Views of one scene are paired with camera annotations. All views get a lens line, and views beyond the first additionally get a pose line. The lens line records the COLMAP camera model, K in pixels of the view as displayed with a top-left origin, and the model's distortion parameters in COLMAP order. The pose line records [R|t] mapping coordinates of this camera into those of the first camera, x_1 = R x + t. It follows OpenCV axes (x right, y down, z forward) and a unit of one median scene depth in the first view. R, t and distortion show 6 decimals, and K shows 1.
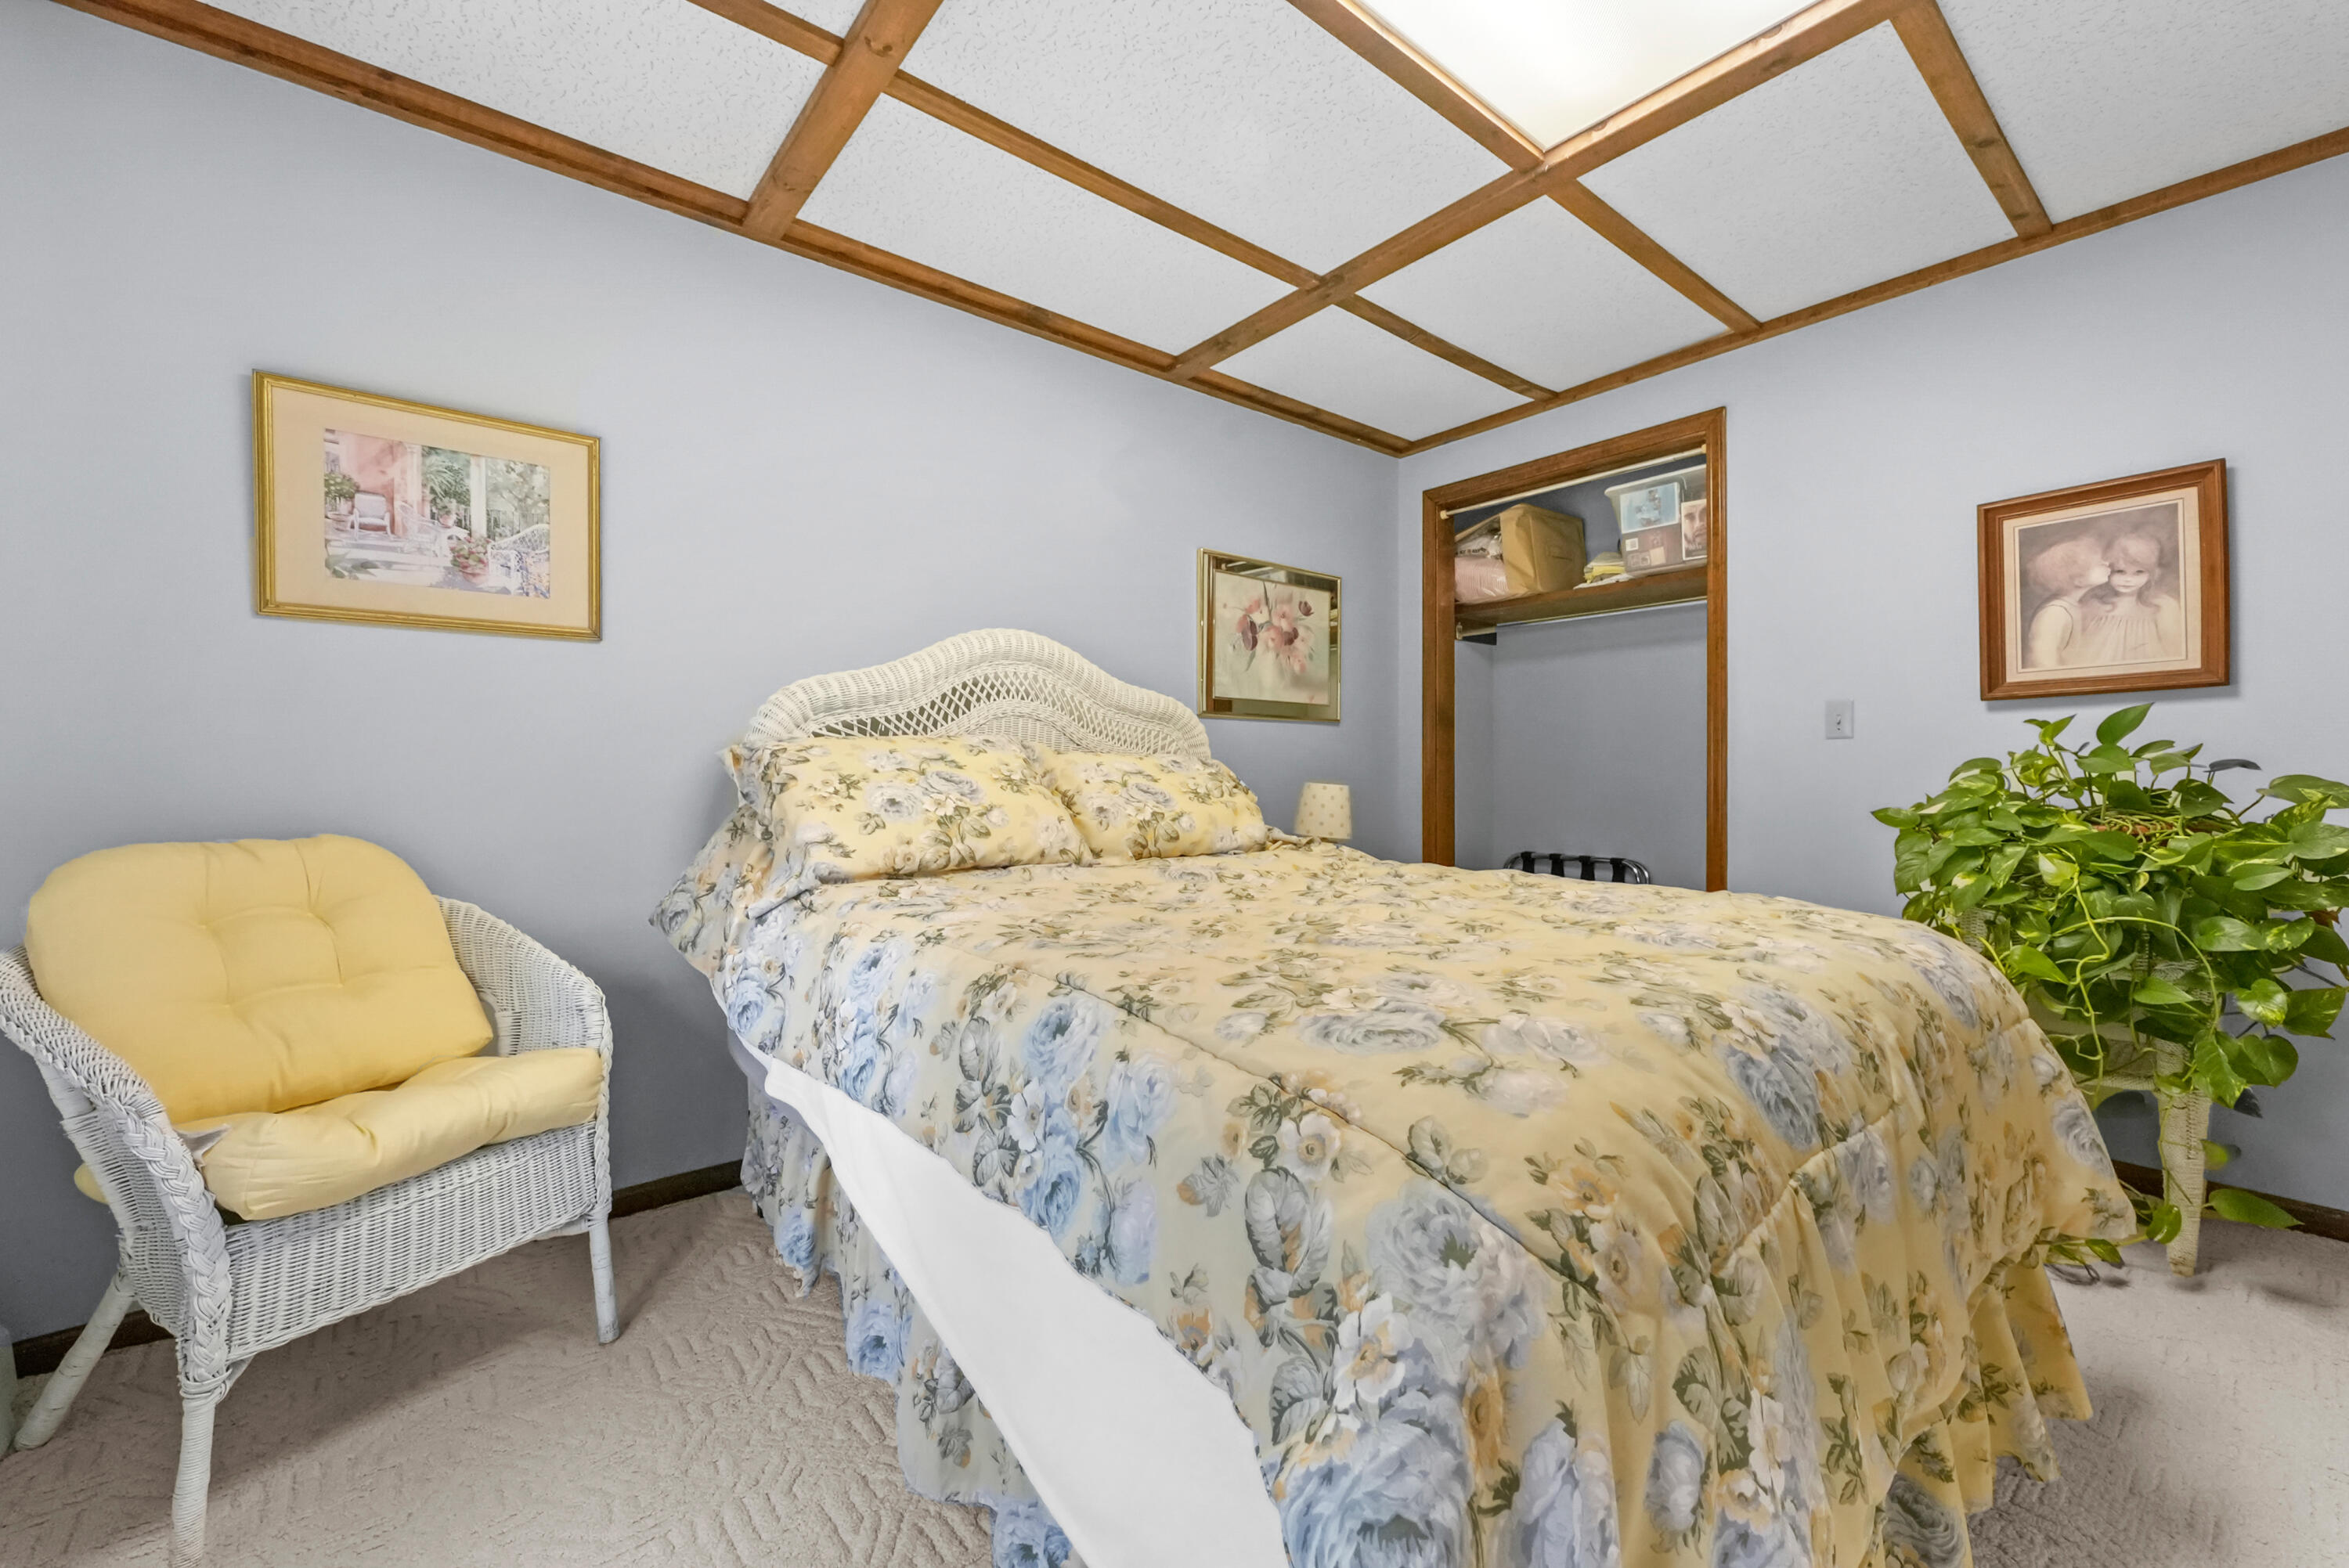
lens RADIAL K [[943.0, 0, 1185.0], [0, 943.0, 773.2], [0, 0, 1]] dist [0.000737, 0.000004]
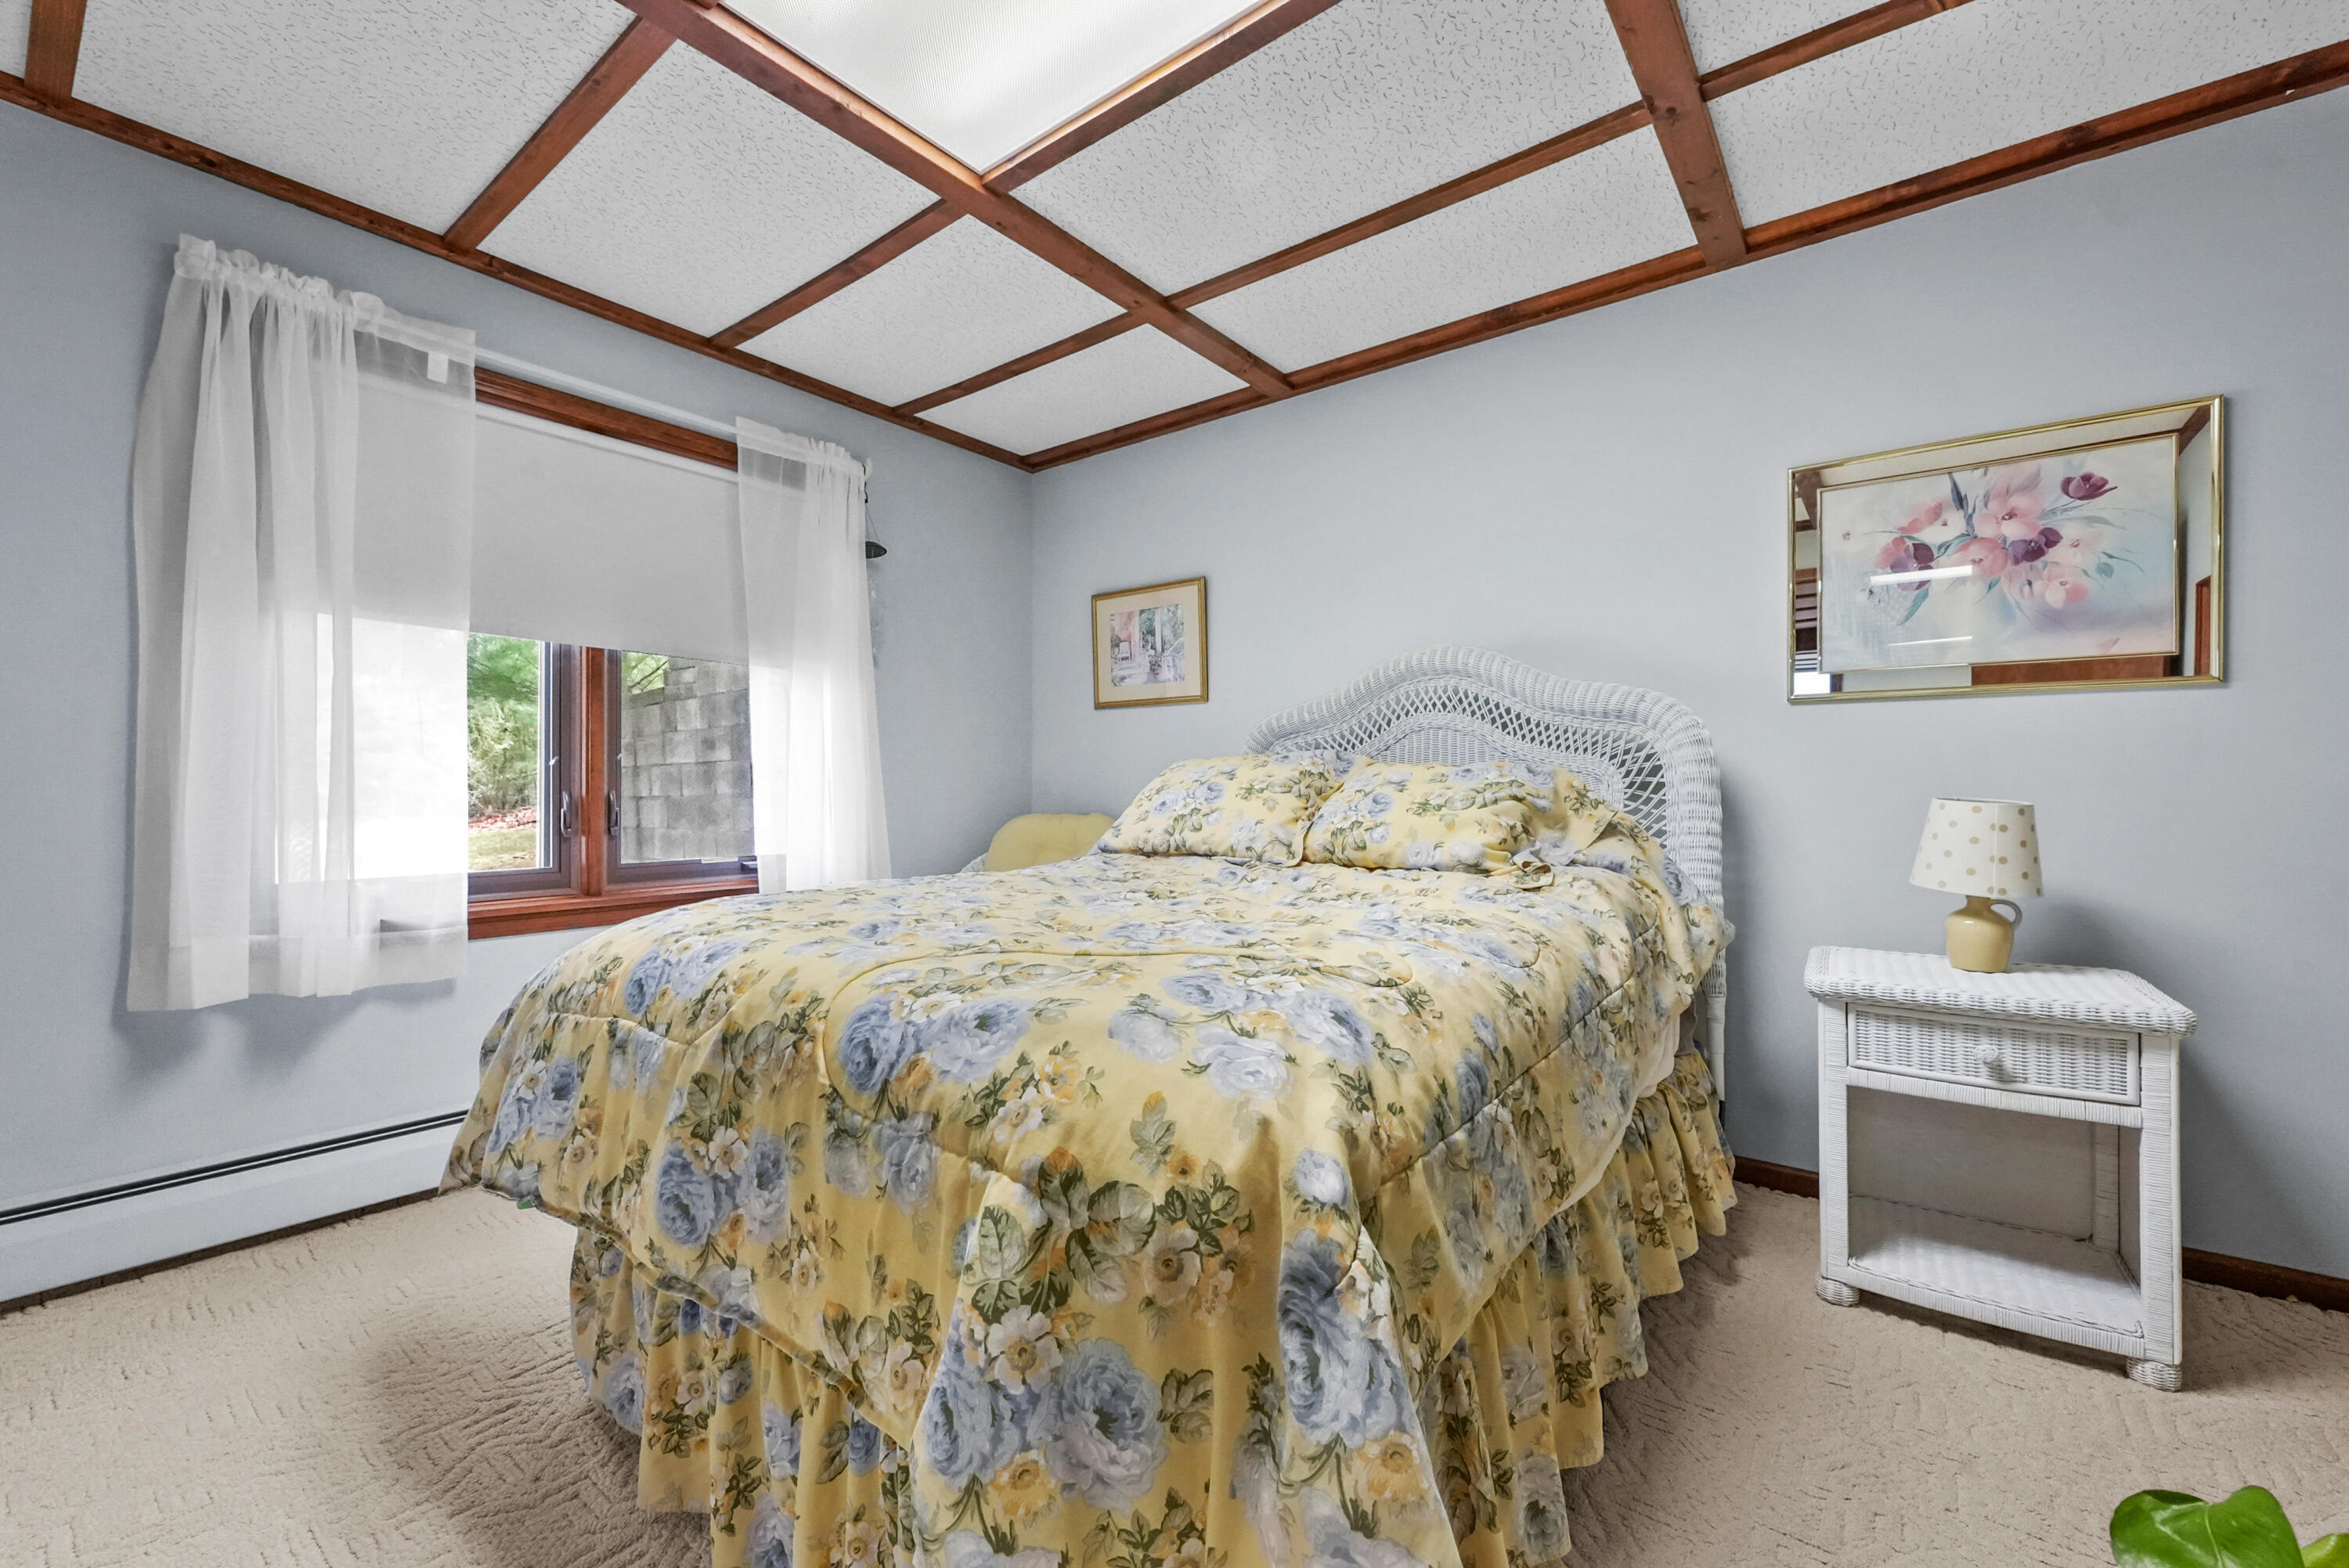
lens RADIAL K [[943.0, 0, 1185.0], [0, 943.0, 773.2], [0, 0, 1]] dist [0.000737, 0.000004]
pose [[0.221092, -0.009399, -0.975208, 1.036832], [0.005606, 0.999949, -0.008367, -0.003867], [0.975237, -0.003617, 0.221133, 0.657261]]
